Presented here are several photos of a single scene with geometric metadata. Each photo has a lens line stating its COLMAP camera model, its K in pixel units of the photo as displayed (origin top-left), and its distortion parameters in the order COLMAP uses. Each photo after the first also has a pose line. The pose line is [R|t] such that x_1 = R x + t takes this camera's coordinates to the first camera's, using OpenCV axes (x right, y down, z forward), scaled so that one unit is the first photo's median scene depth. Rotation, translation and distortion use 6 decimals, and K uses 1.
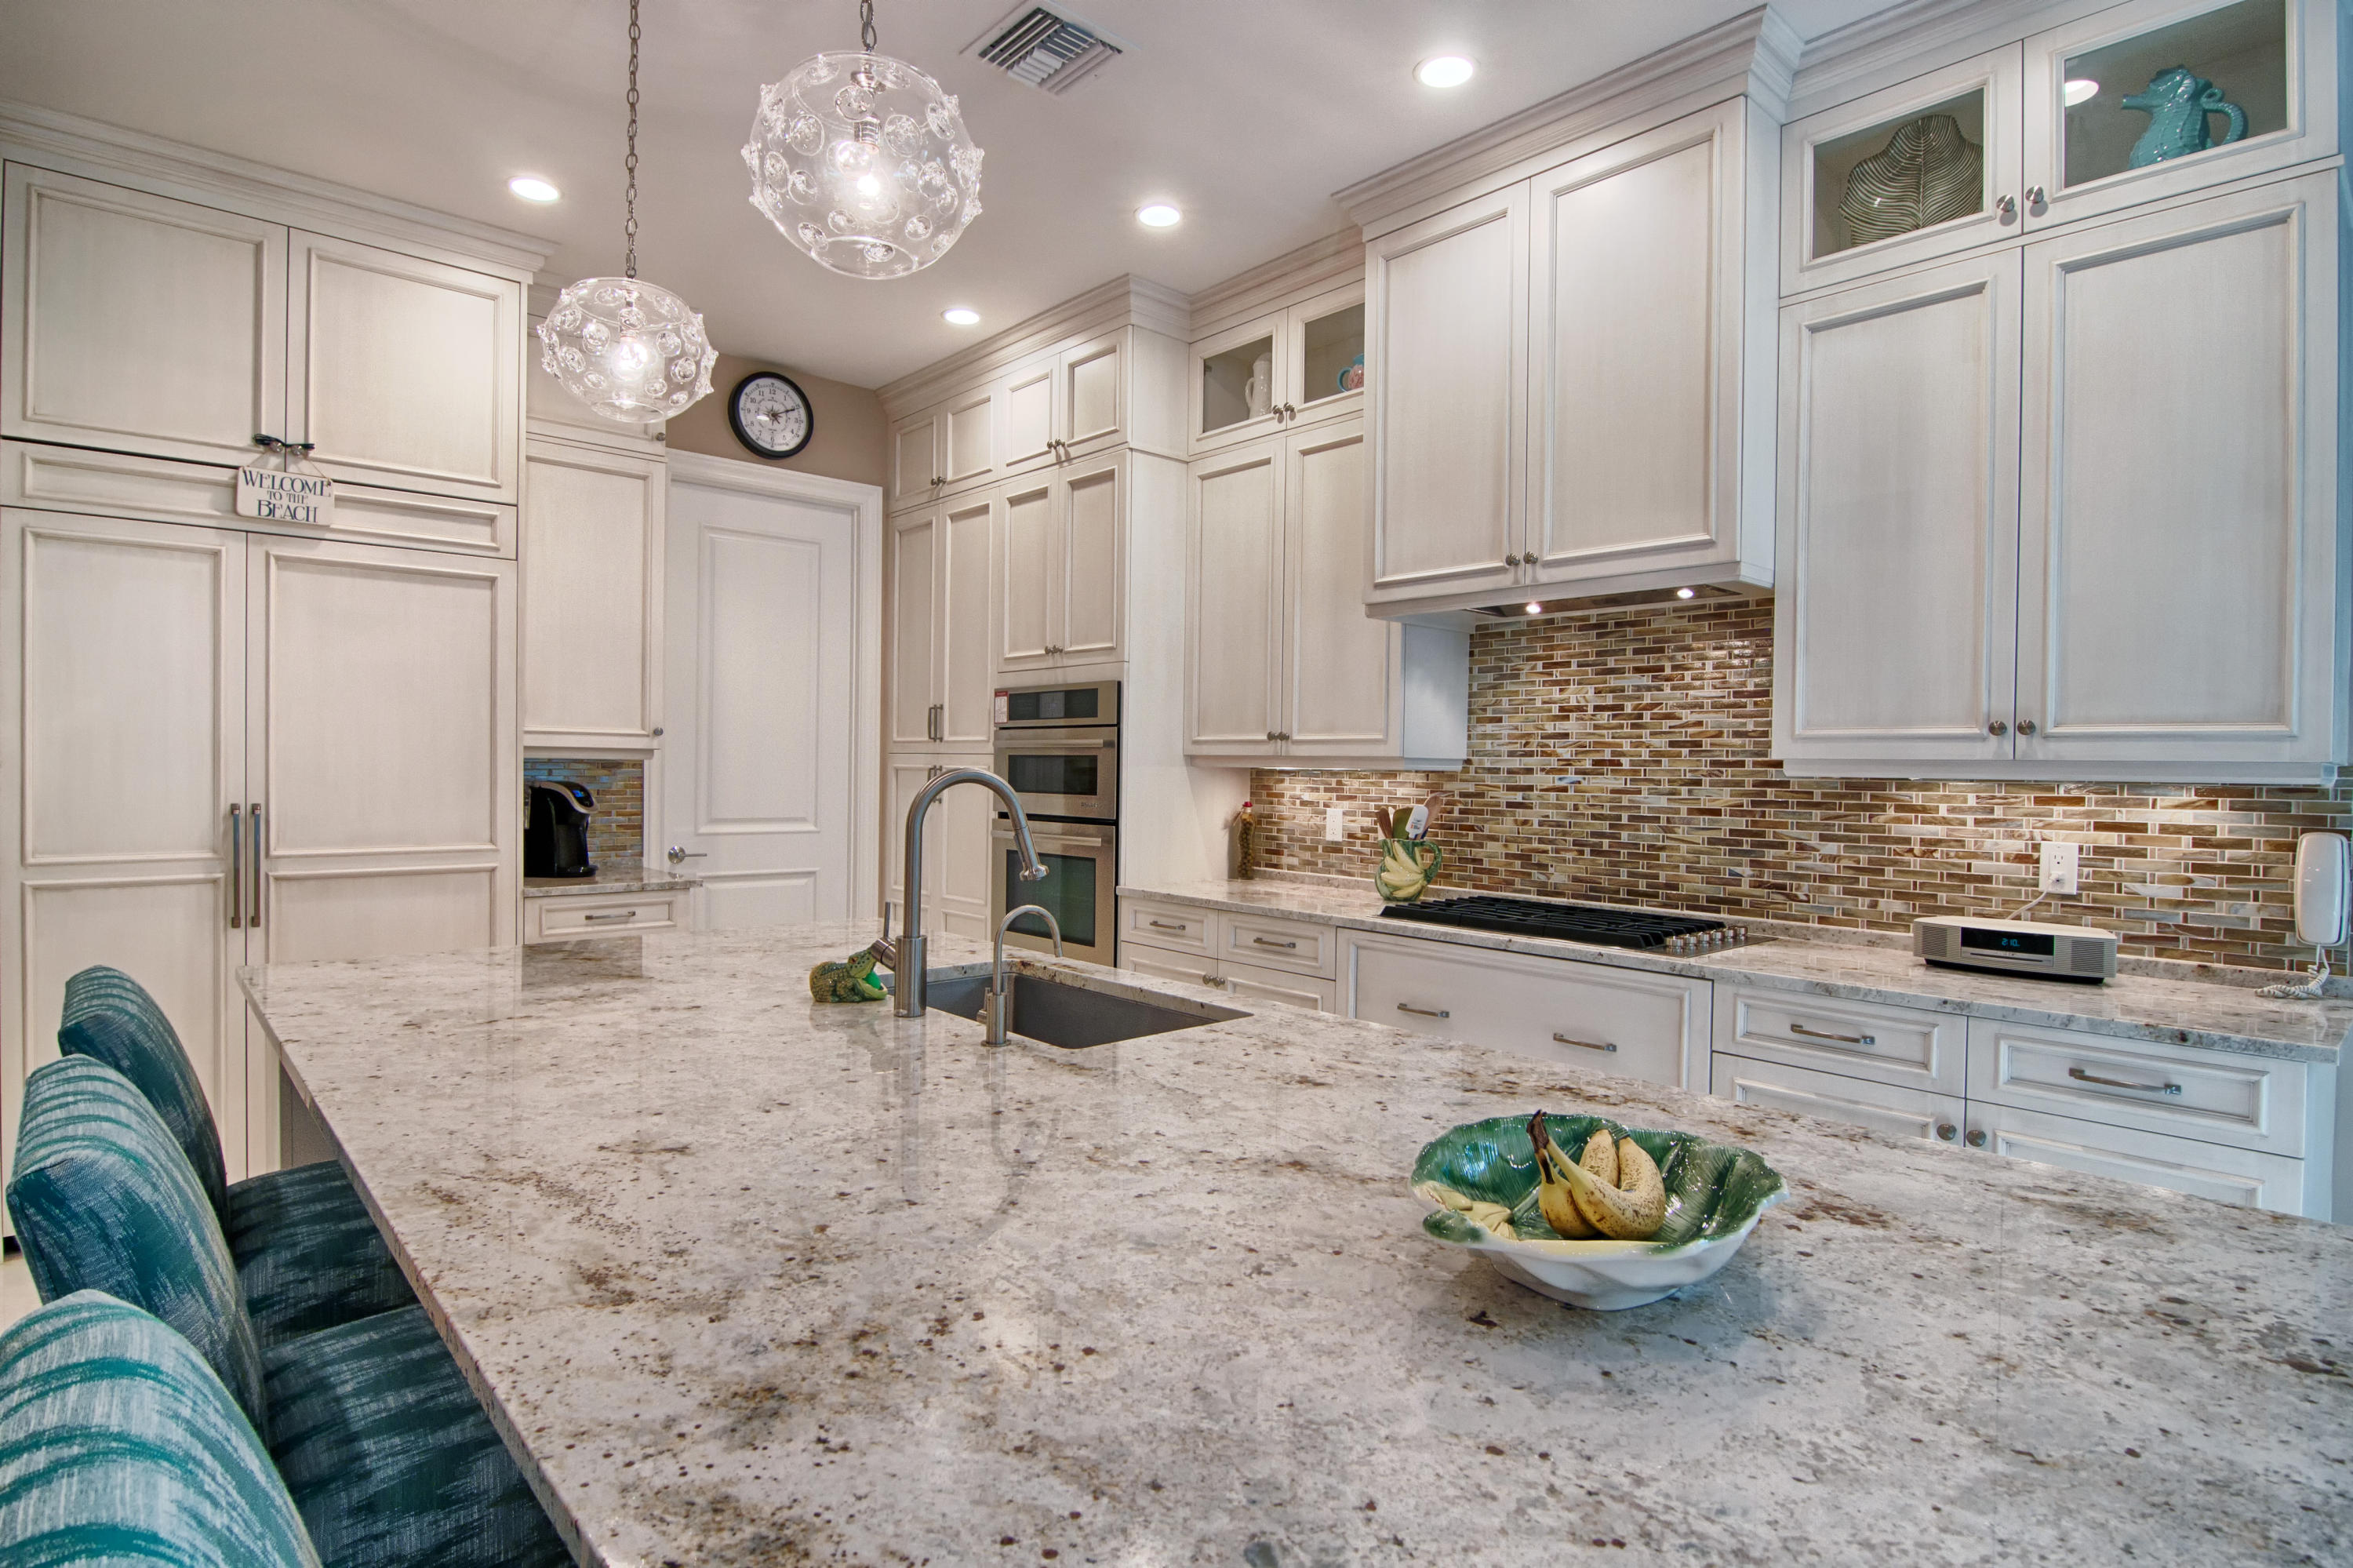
lens RADIAL K [[1190.8, 0, 1170.3], [0, 1190.8, 781.1], [0, 0, 1]] dist [-0.007311, -0.010379]
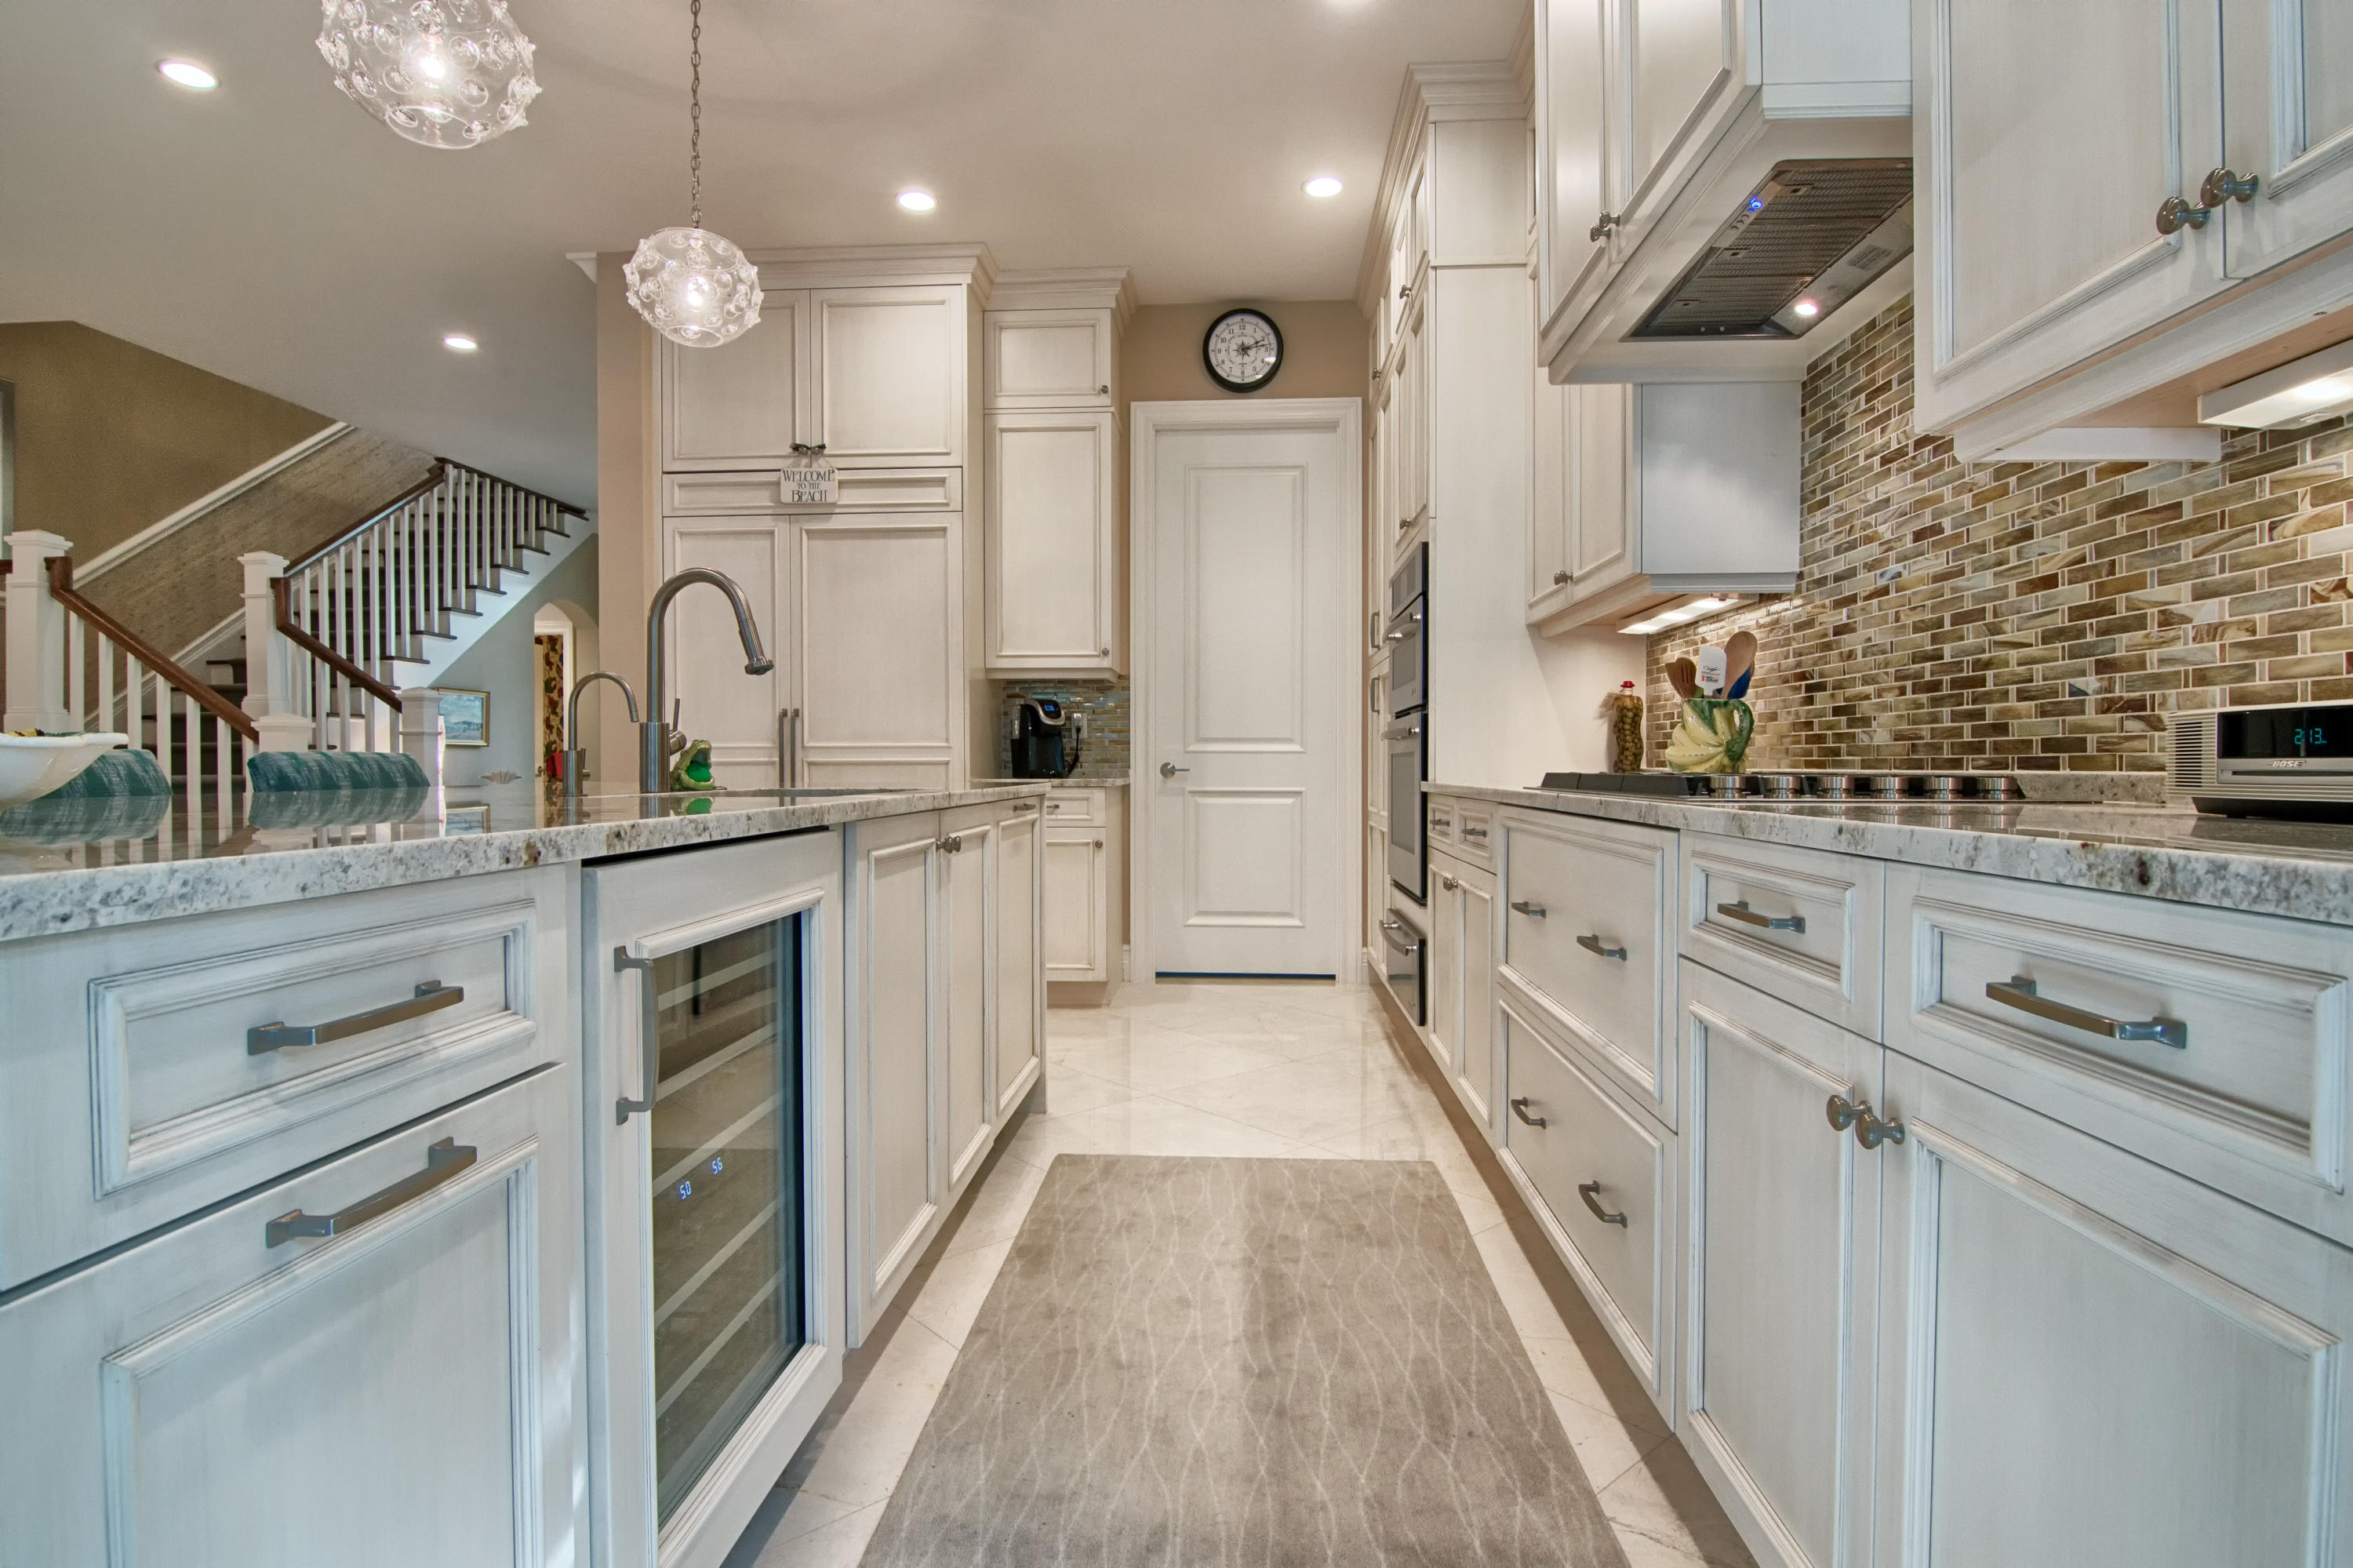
lens RADIAL K [[1190.8, 0, 1169.3], [0, 1190.8, 783.5], [0, 0, 1]] dist [-0.007311, -0.010379]
pose [[0.701480, -0.004525, -0.712674, 0.528284], [0.002918, 0.999990, -0.003478, 0.111518], [0.712683, 0.000360, 0.701486, 0.323084]]
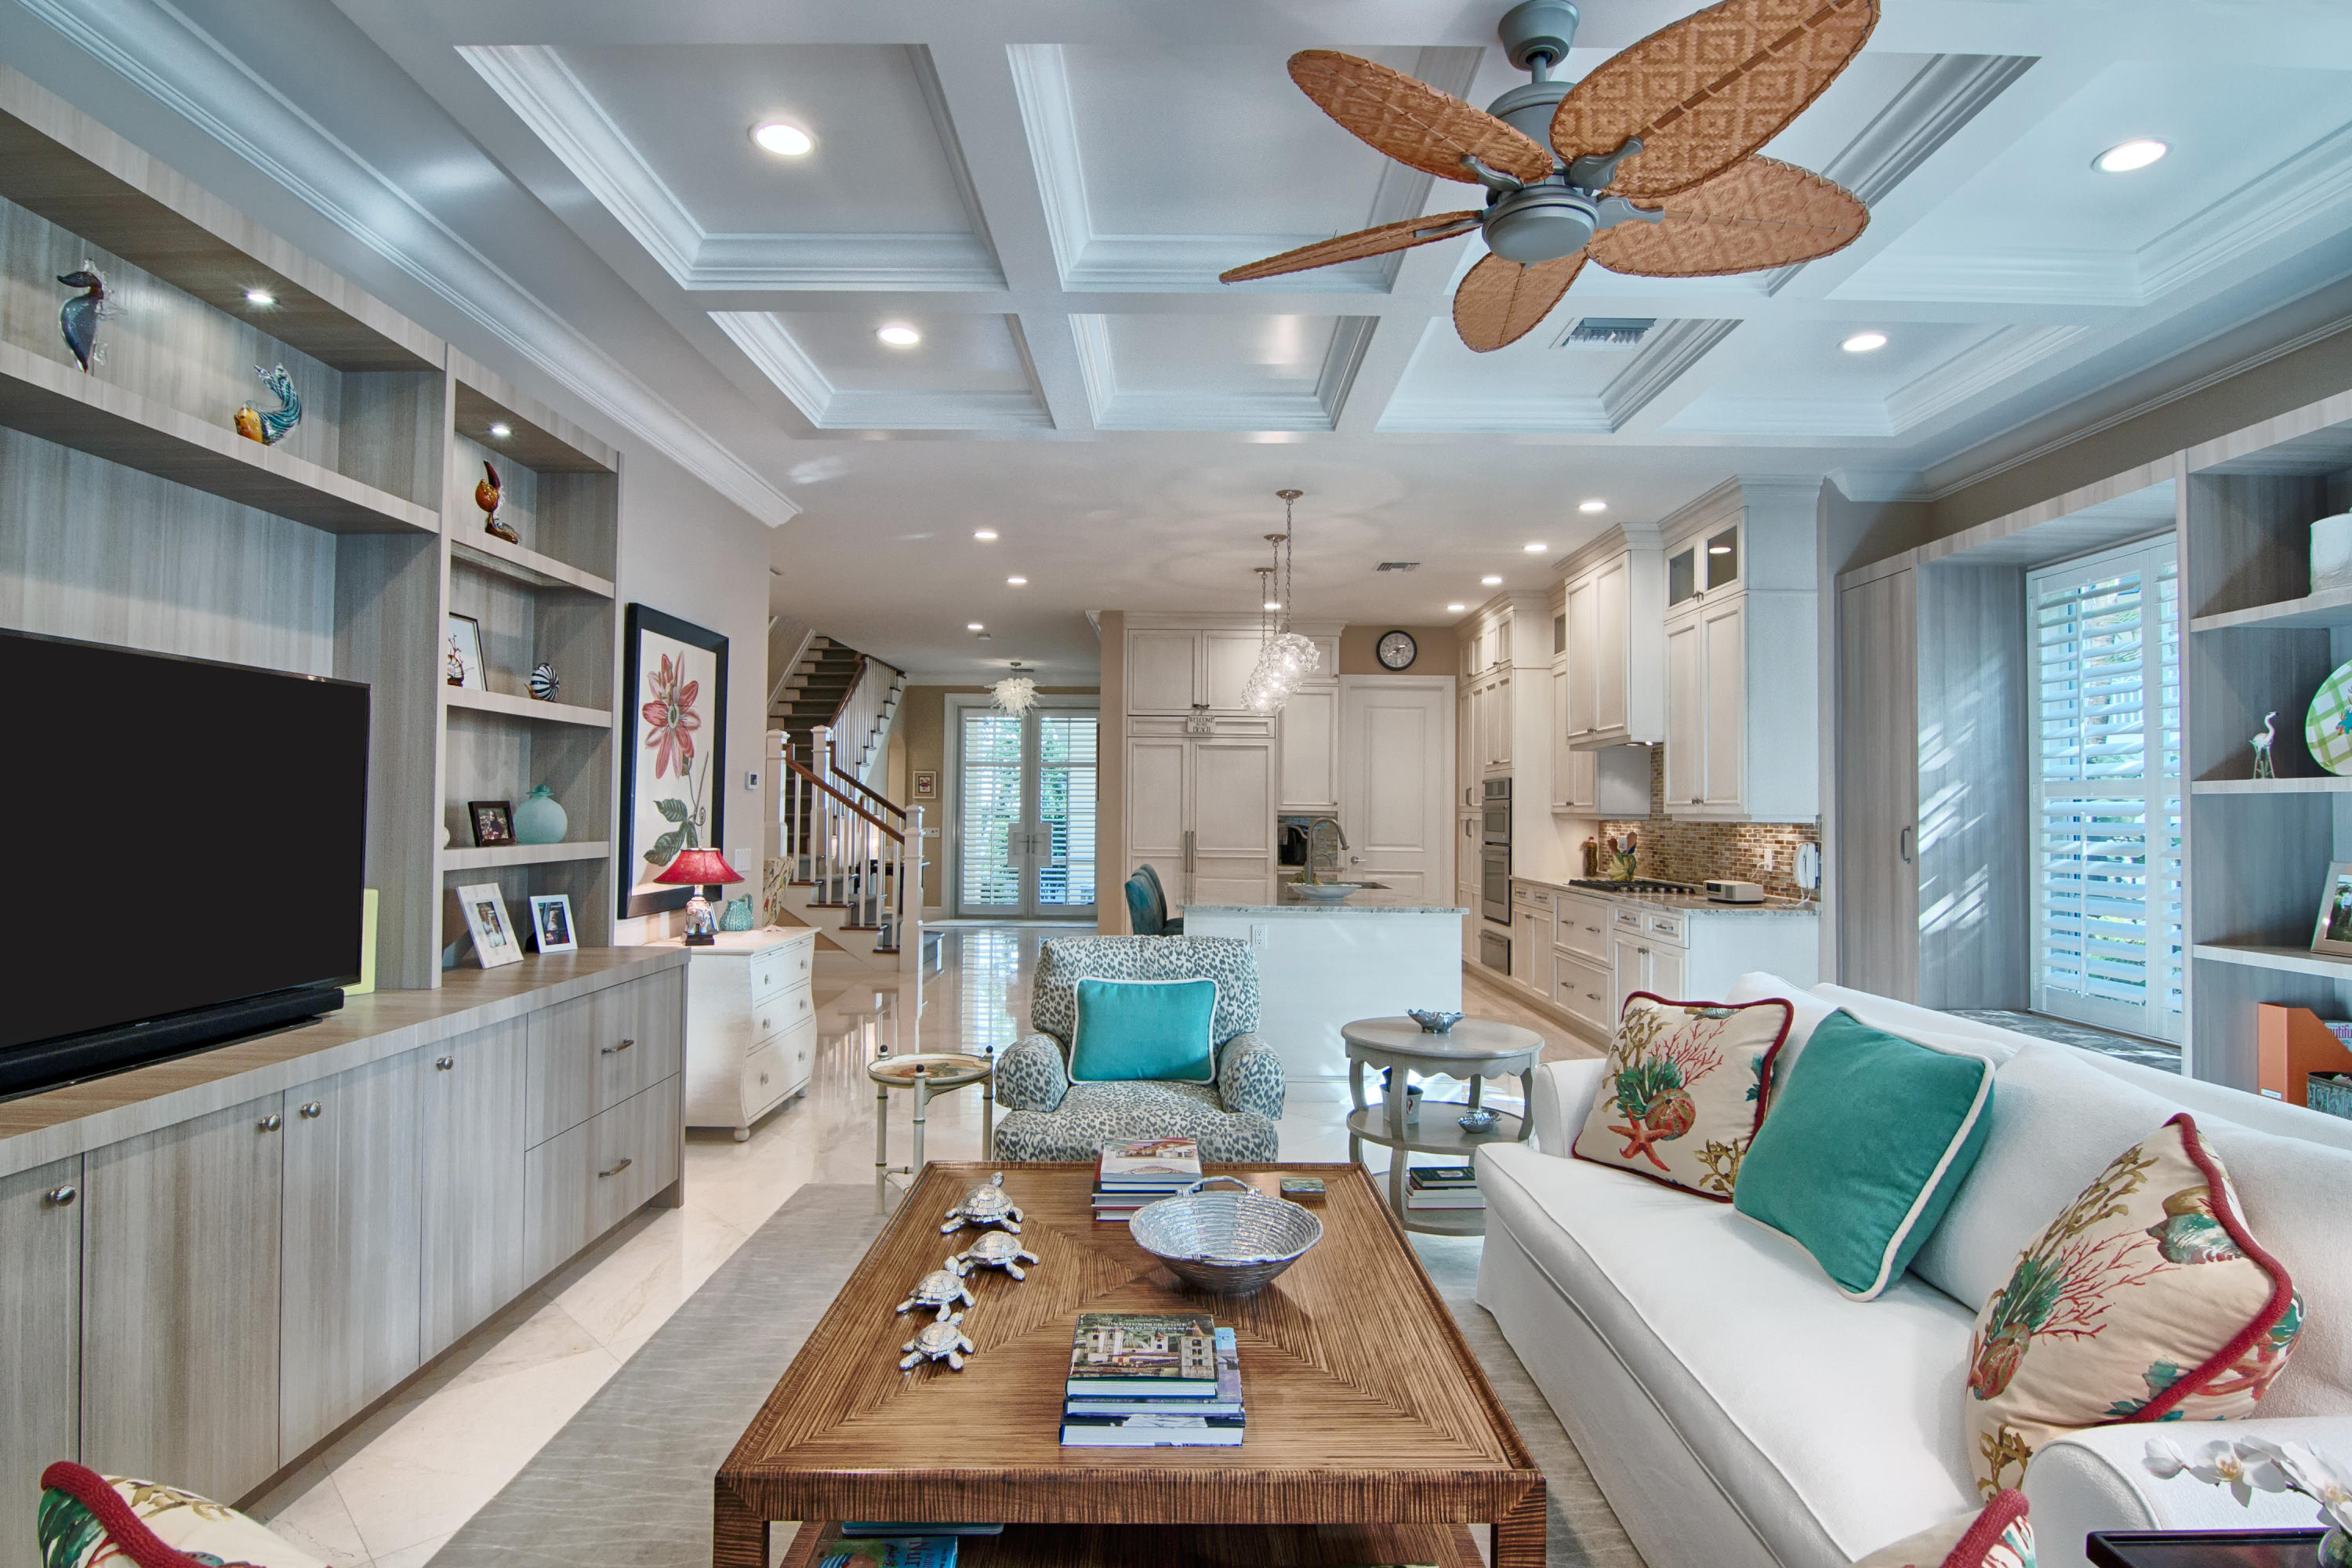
lens RADIAL K [[1190.2, 0, 1169.4], [0, 1190.2, 780.7], [0, 0, 1]] dist [-0.007311, -0.010379]
pose [[0.738626, -0.022965, -0.673724, 1.126796], [-0.009766, 0.998950, -0.044759, 0.025642], [0.674045, 0.039640, 0.737626, -1.166989]]
